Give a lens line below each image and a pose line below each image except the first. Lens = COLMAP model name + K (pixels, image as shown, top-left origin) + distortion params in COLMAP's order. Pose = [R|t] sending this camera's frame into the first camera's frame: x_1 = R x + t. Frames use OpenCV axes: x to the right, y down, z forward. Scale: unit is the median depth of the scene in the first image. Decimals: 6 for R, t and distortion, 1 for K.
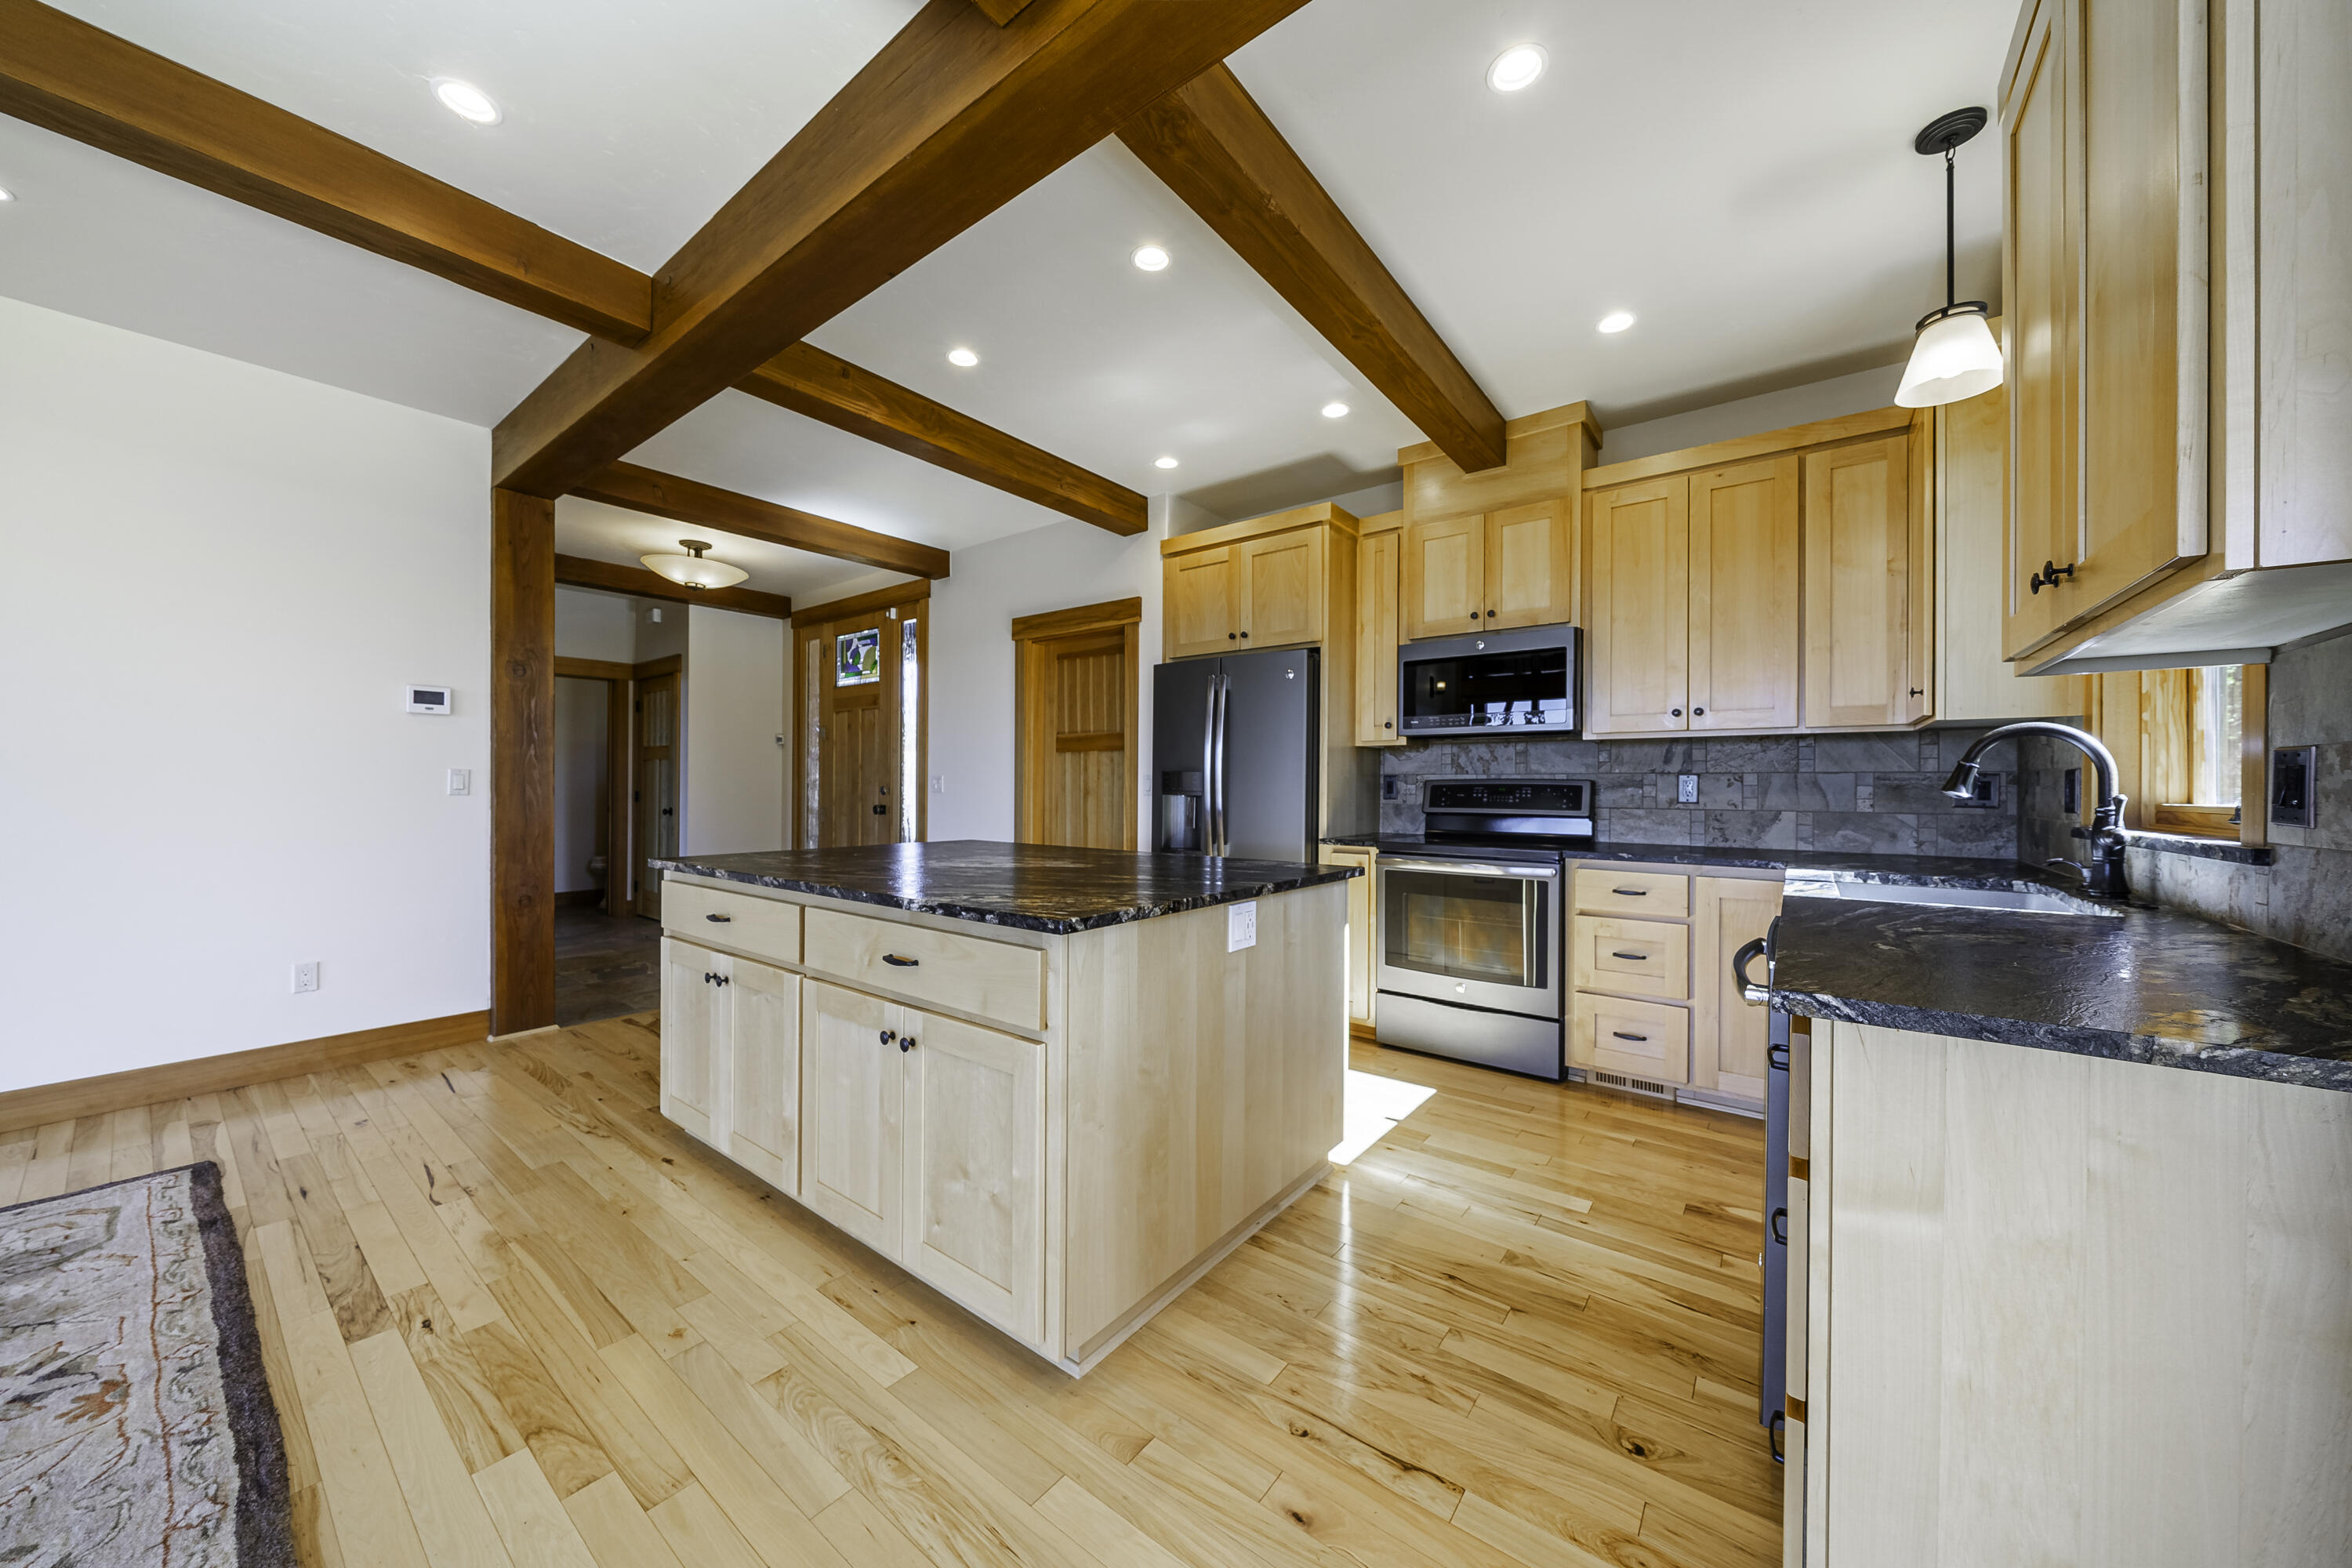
lens RADIAL K [[817.8, 0, 1150.7], [0, 817.8, 784.3], [0, 0, 1]] dist [-0.001089, 0.000026]
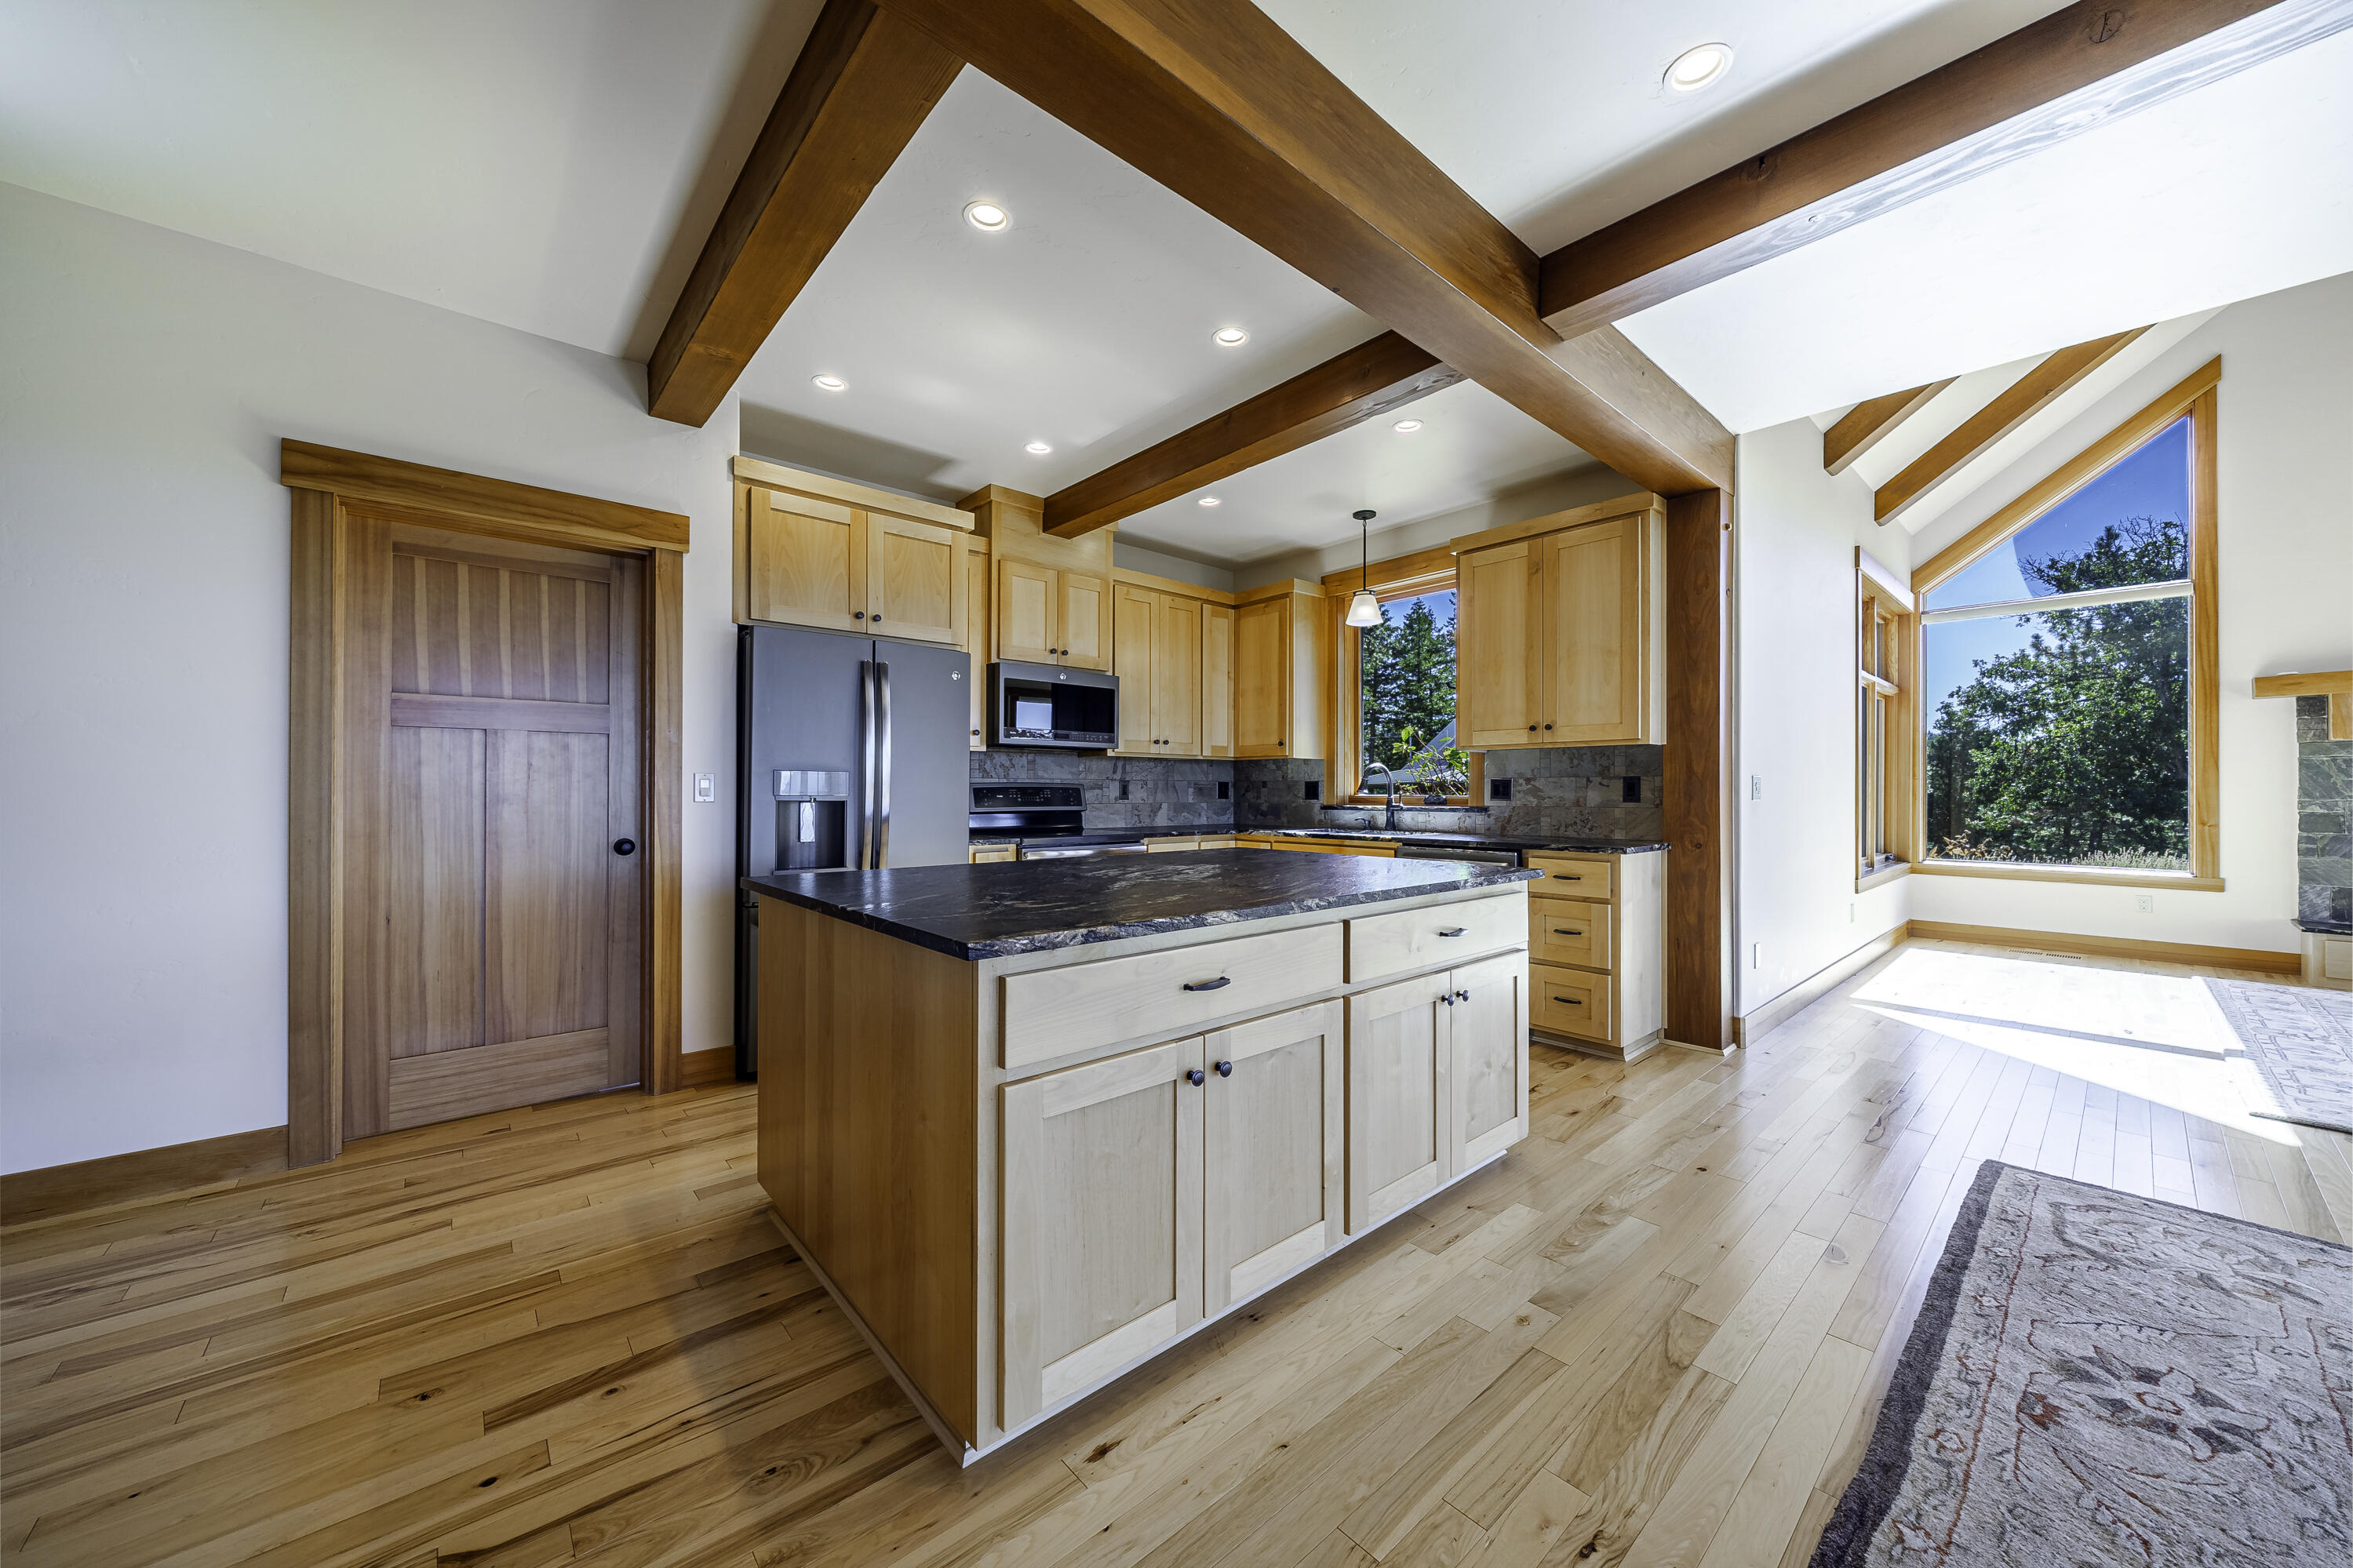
lens RADIAL K [[818.0, 0, 1182.5], [0, 818.0, 786.5], [0, 0, 1]] dist [-0.001089, 0.000026]
pose [[0.182448, -0.000321, 0.983216, -0.851370], [-0.002552, 0.999996, 0.000800, -0.002798], [-0.983212, -0.002655, 0.182446, 0.628245]]
